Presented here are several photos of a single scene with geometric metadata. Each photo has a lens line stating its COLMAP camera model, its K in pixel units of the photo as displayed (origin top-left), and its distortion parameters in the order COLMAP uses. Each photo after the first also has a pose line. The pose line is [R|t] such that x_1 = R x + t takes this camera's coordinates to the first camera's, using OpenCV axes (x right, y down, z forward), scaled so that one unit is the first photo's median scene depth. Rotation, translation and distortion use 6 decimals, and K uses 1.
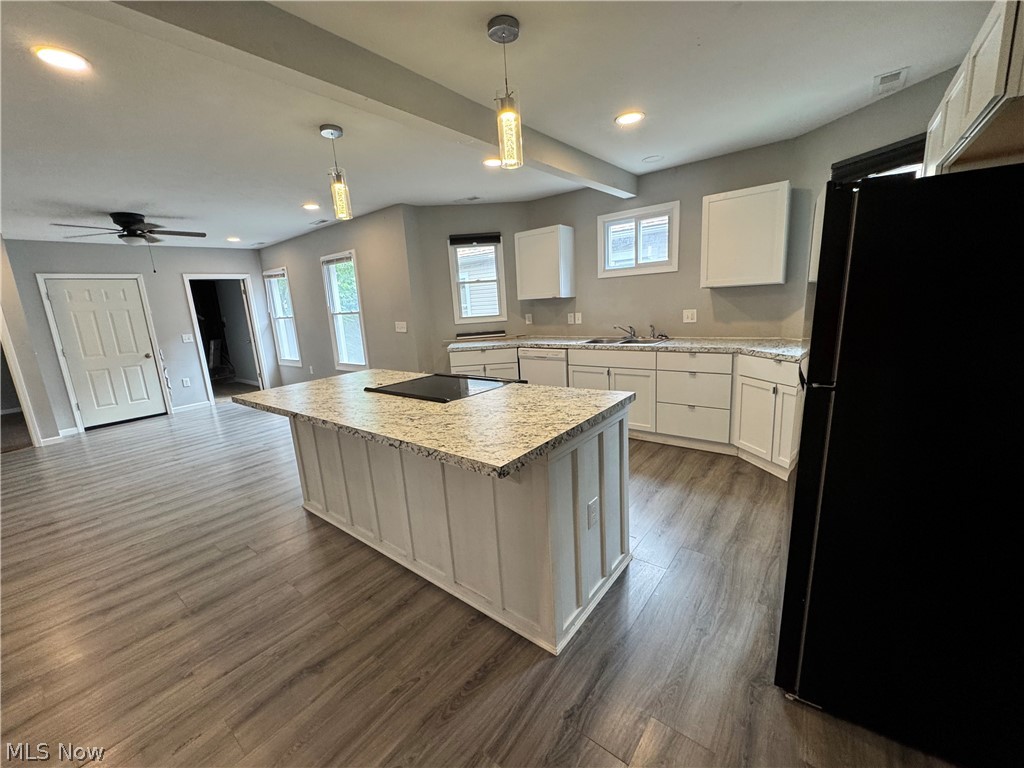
lens RADIAL K [[408.9, 0, 511.8], [0, 408.9, 384.0], [0, 0, 1]] dist [-0.003248, 0.000232]
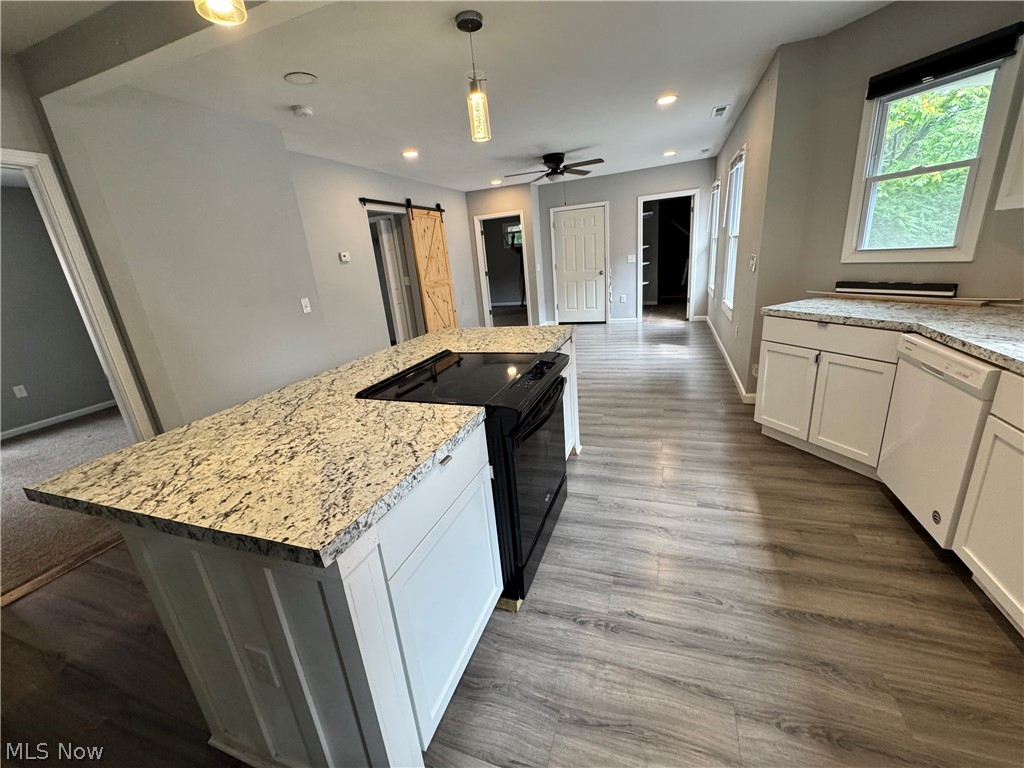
lens RADIAL K [[408.9, 0, 514.3], [0, 408.9, 383.5], [0, 0, 1]] dist [-0.003248, 0.000232]
pose [[0.318453, 0.320592, -0.892081, 0.331801], [-0.123592, 0.947084, 0.296240, -0.132406], [0.939847, 0.015915, 0.341225, 0.537659]]
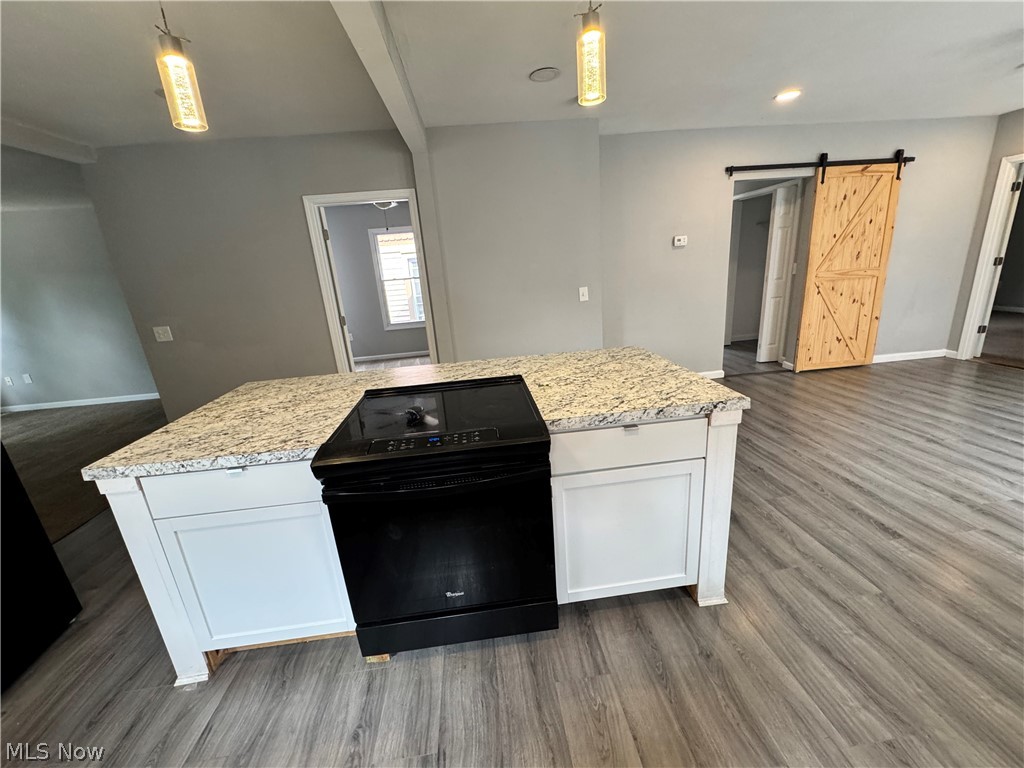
lens RADIAL K [[408.9, 0, 511.1], [0, 408.9, 384.6], [0, 0, 1]] dist [-0.003248, 0.000232]
pose [[-0.707529, 0.308372, -0.635853, 0.098125], [-0.022521, 0.889474, 0.456430, -0.211372], [0.706325, 0.337258, -0.622384, 0.950412]]
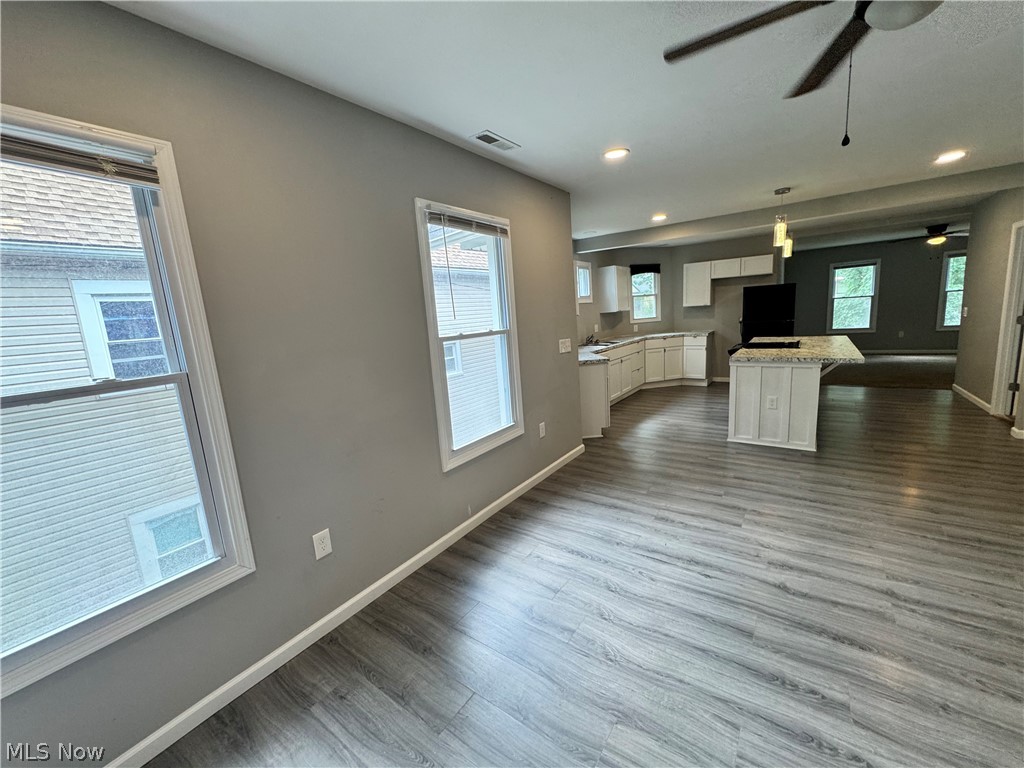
lens RADIAL K [[408.9, 0, 514.1], [0, 408.9, 383.5], [0, 0, 1]] dist [-0.003248, 0.000232]
pose [[-0.049735, -0.105743, 0.993149, -1.329073], [0.268446, 0.956373, 0.115271, -0.239989], [-0.962010, 0.272340, -0.019179, 1.454784]]
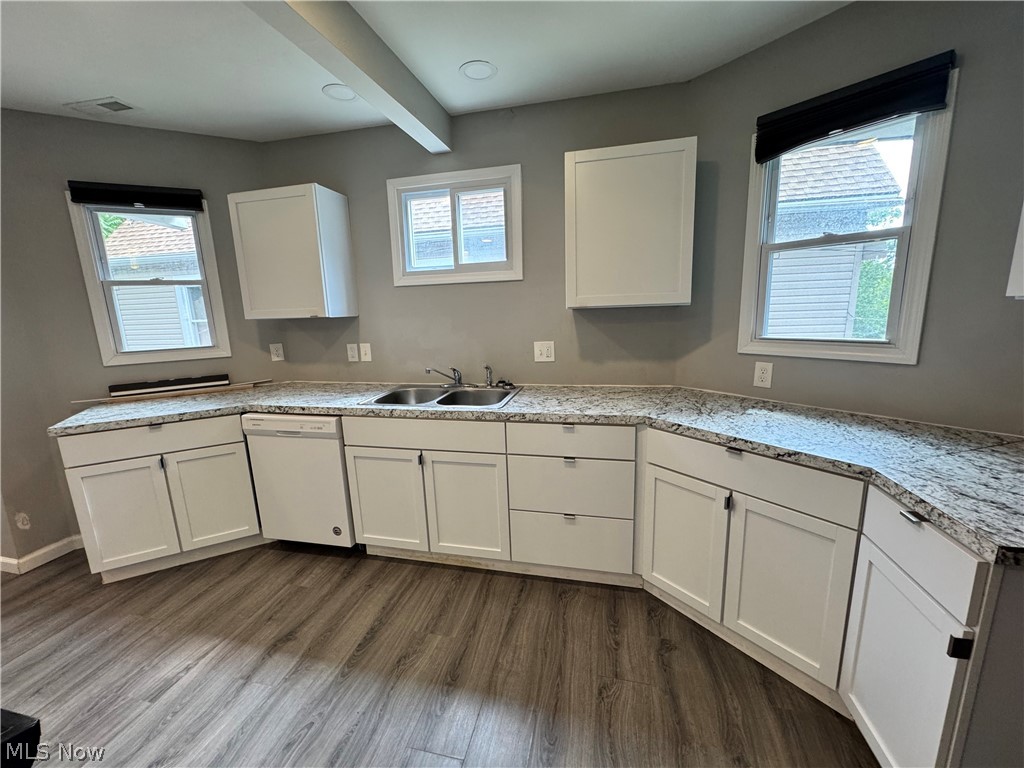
lens RADIAL K [[408.9, 0, 511.2], [0, 408.9, 383.5], [0, 0, 1]] dist [-0.003248, 0.000232]
pose [[0.903658, -0.050361, 0.425284, 0.120328], [0.065197, 0.997664, -0.020391, -0.109108], [-0.423264, 0.046154, 0.904830, 0.459316]]
